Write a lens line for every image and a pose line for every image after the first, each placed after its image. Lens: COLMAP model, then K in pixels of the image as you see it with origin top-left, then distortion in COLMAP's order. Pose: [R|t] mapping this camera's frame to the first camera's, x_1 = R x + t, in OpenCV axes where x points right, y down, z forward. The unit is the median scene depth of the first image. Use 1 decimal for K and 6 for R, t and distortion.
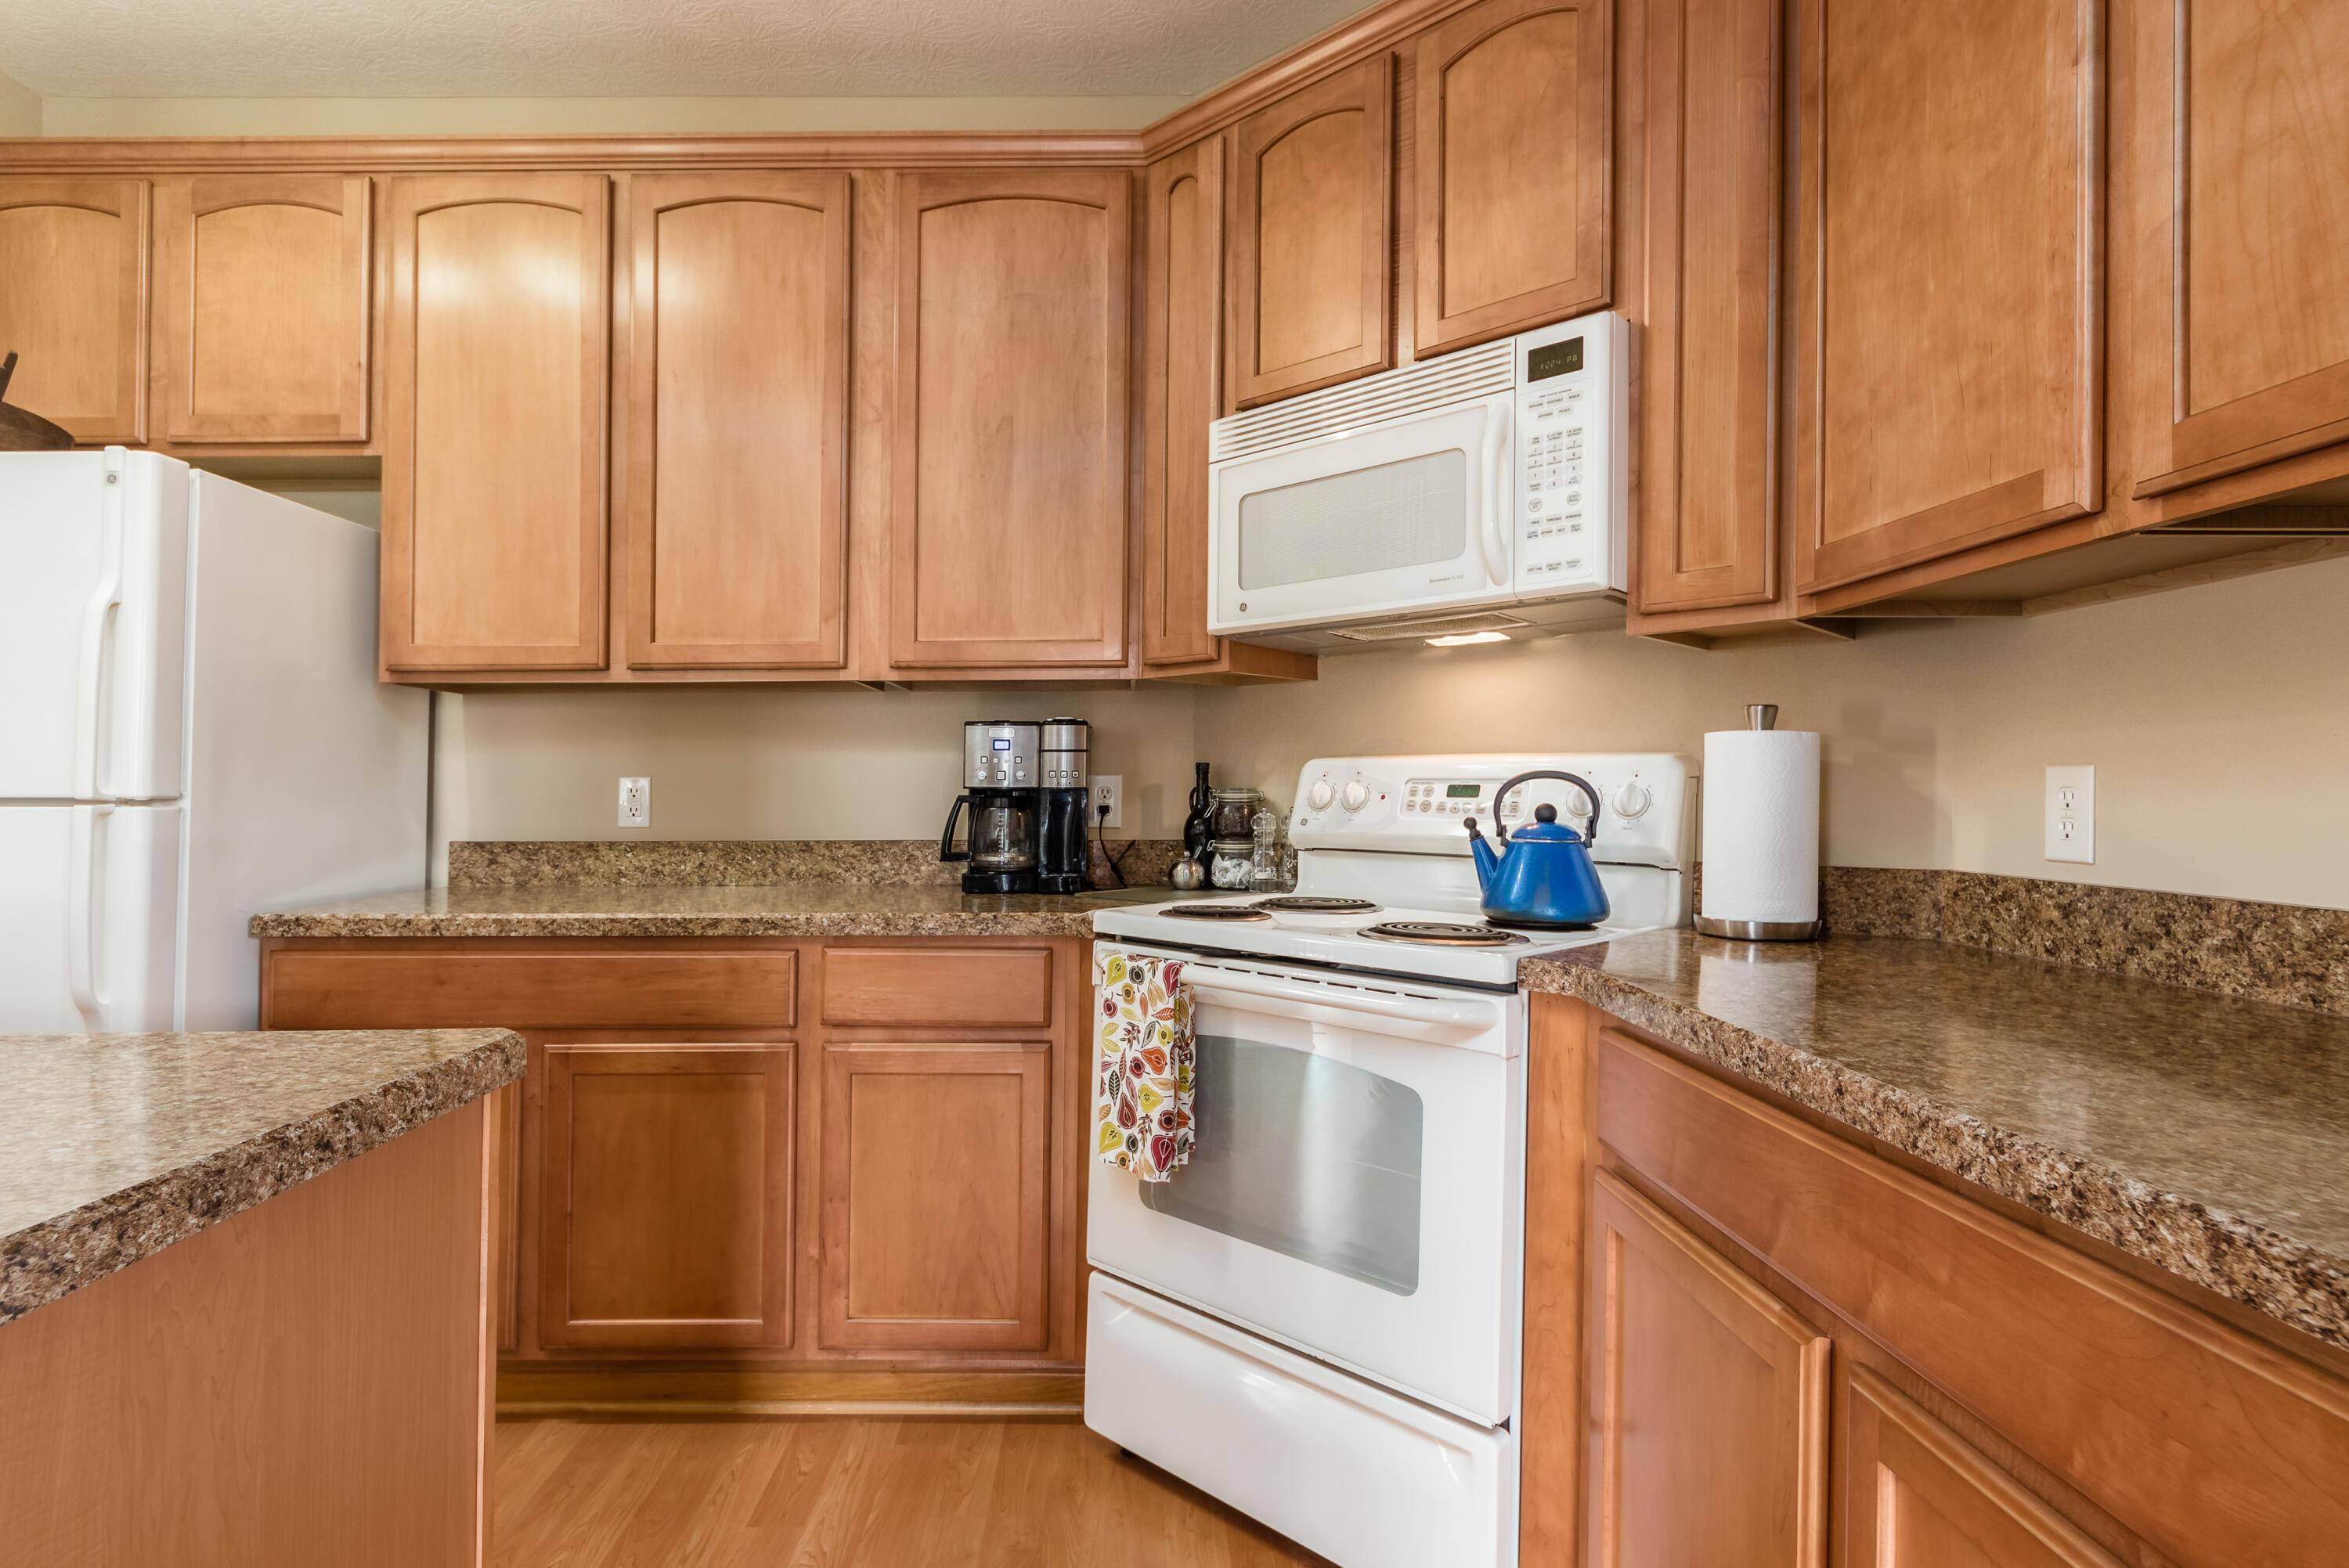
lens RADIAL K [[1216.0, 0, 1150.1], [0, 1216.0, 771.7], [0, 0, 1]] dist [0.002717, 0.002356]
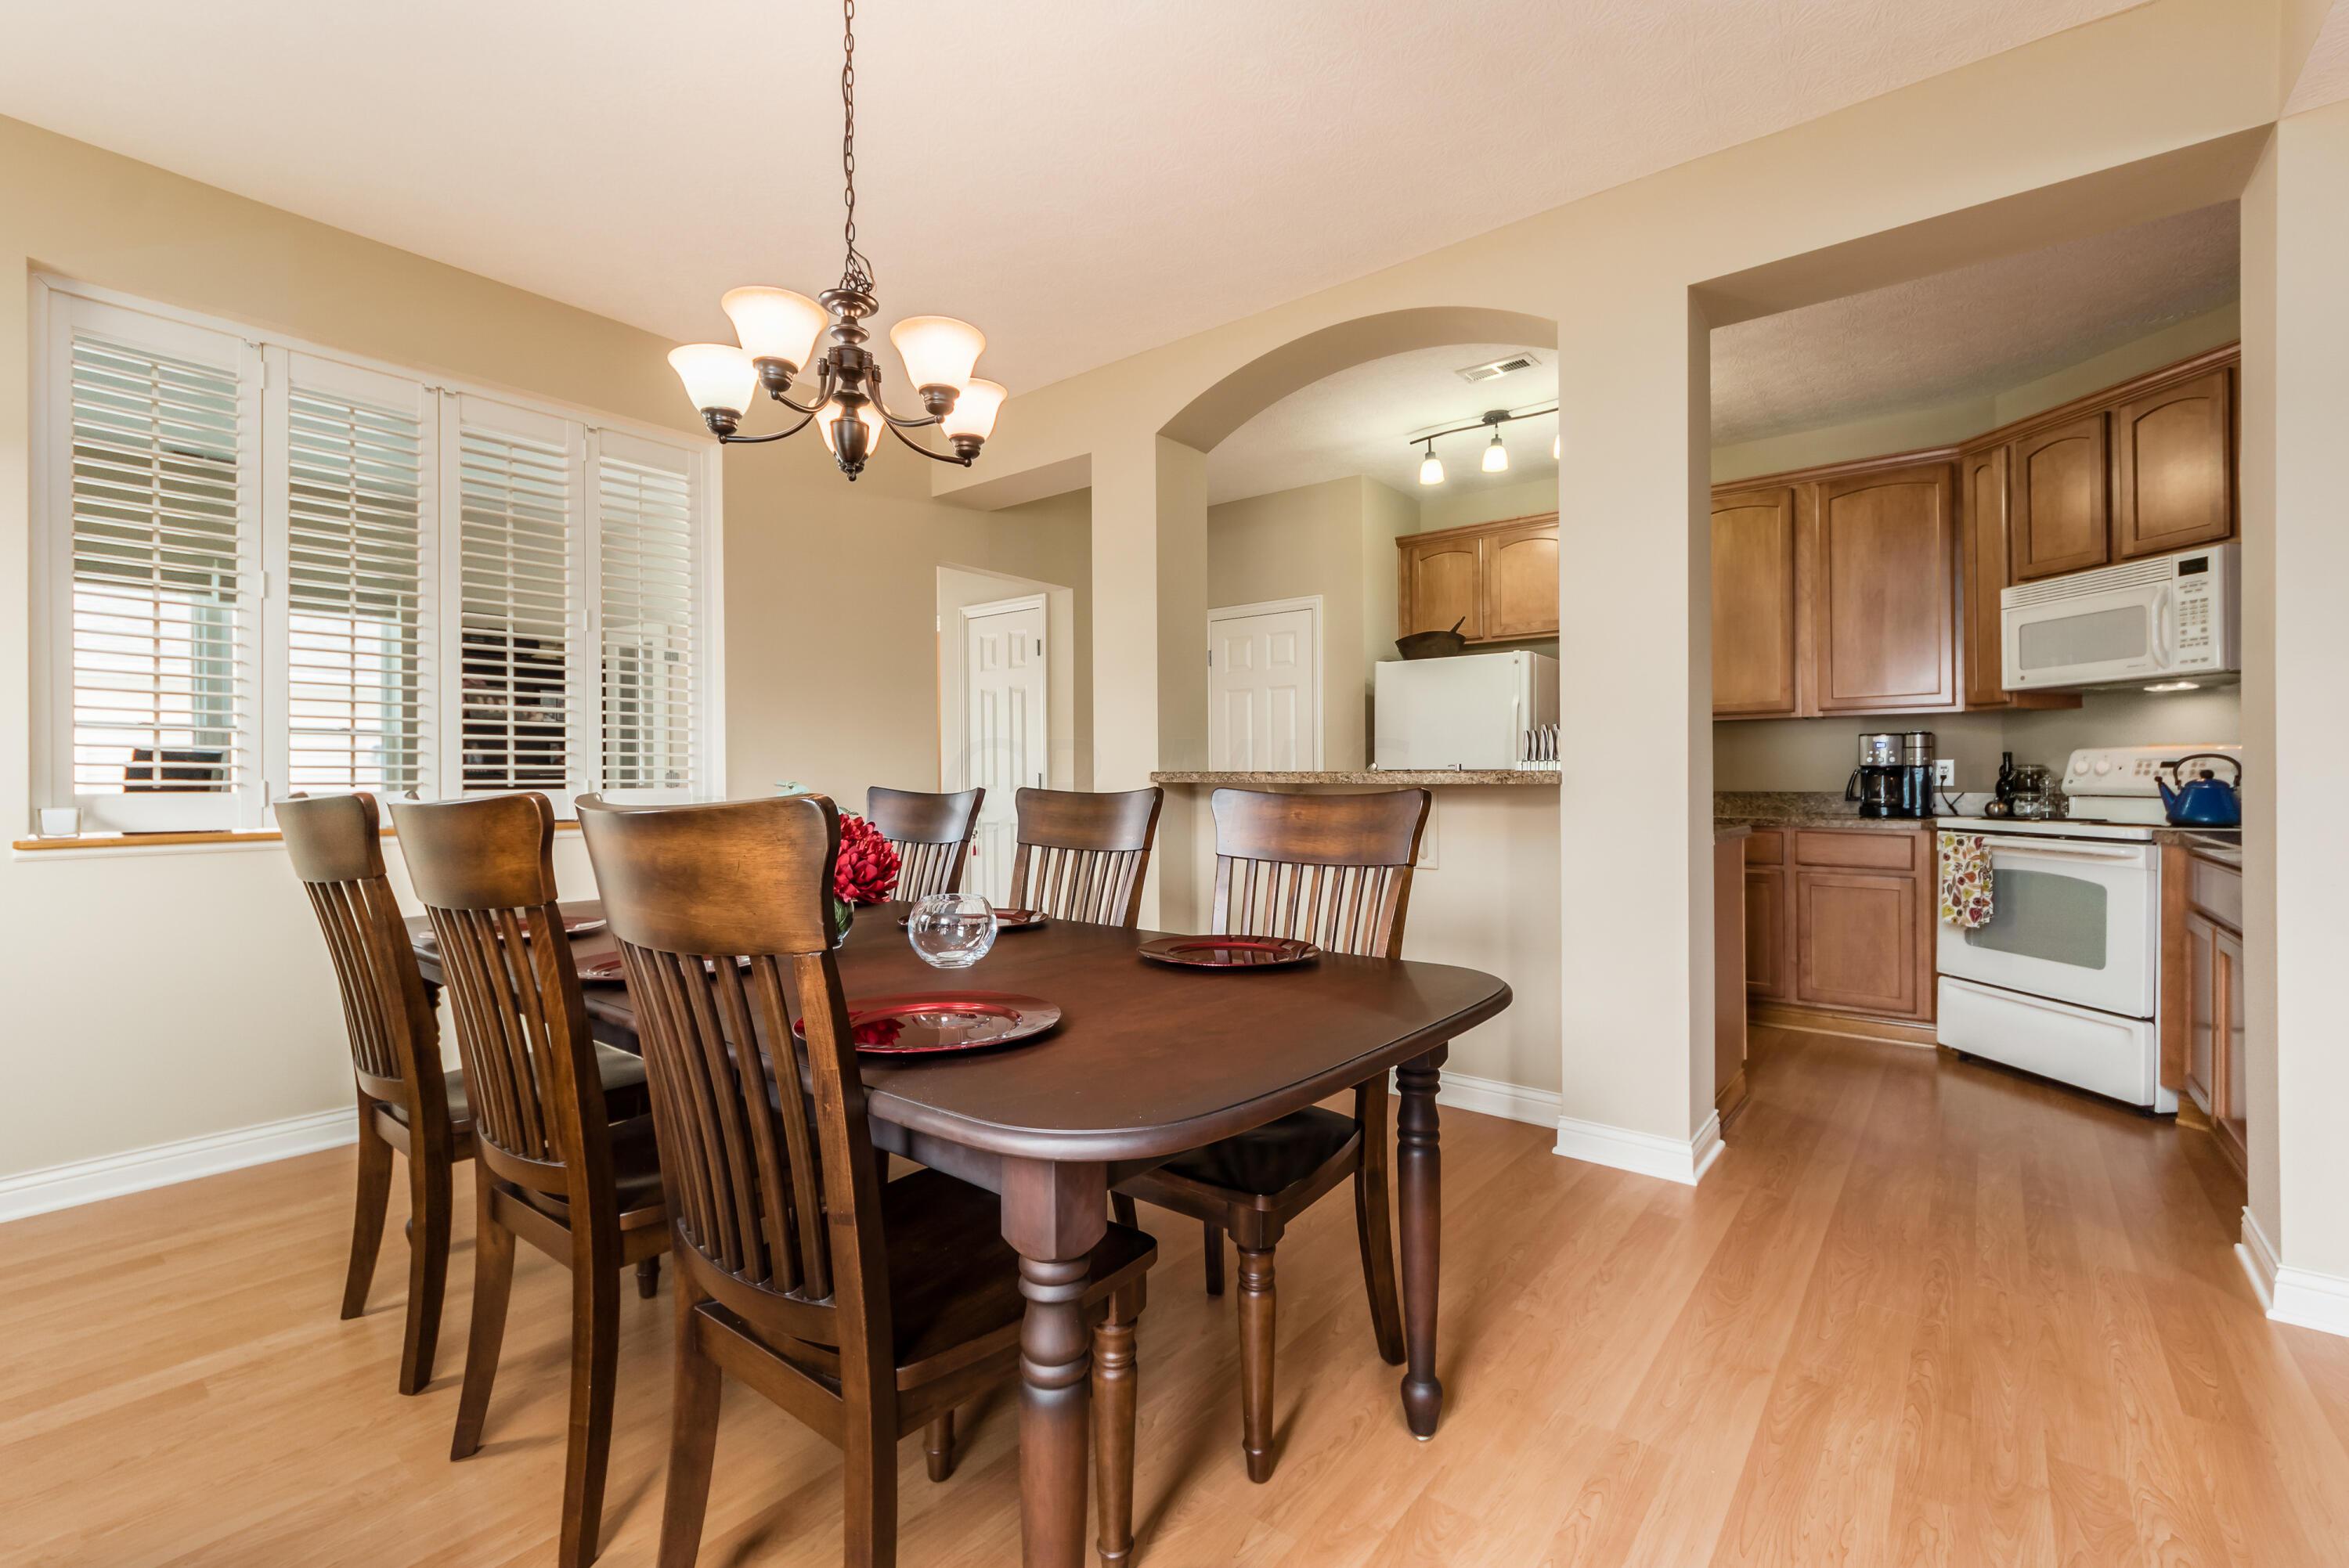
lens RADIAL K [[996.5, 0, 1195.6], [0, 996.5, 742.0], [0, 0, 1]] dist [0.007959, -0.000870]
pose [[0.772160, -0.021927, -0.635050, 0.071476], [0.007761, 0.999655, -0.025079, 0.007936], [0.635381, 0.014437, 0.772064, -1.274628]]
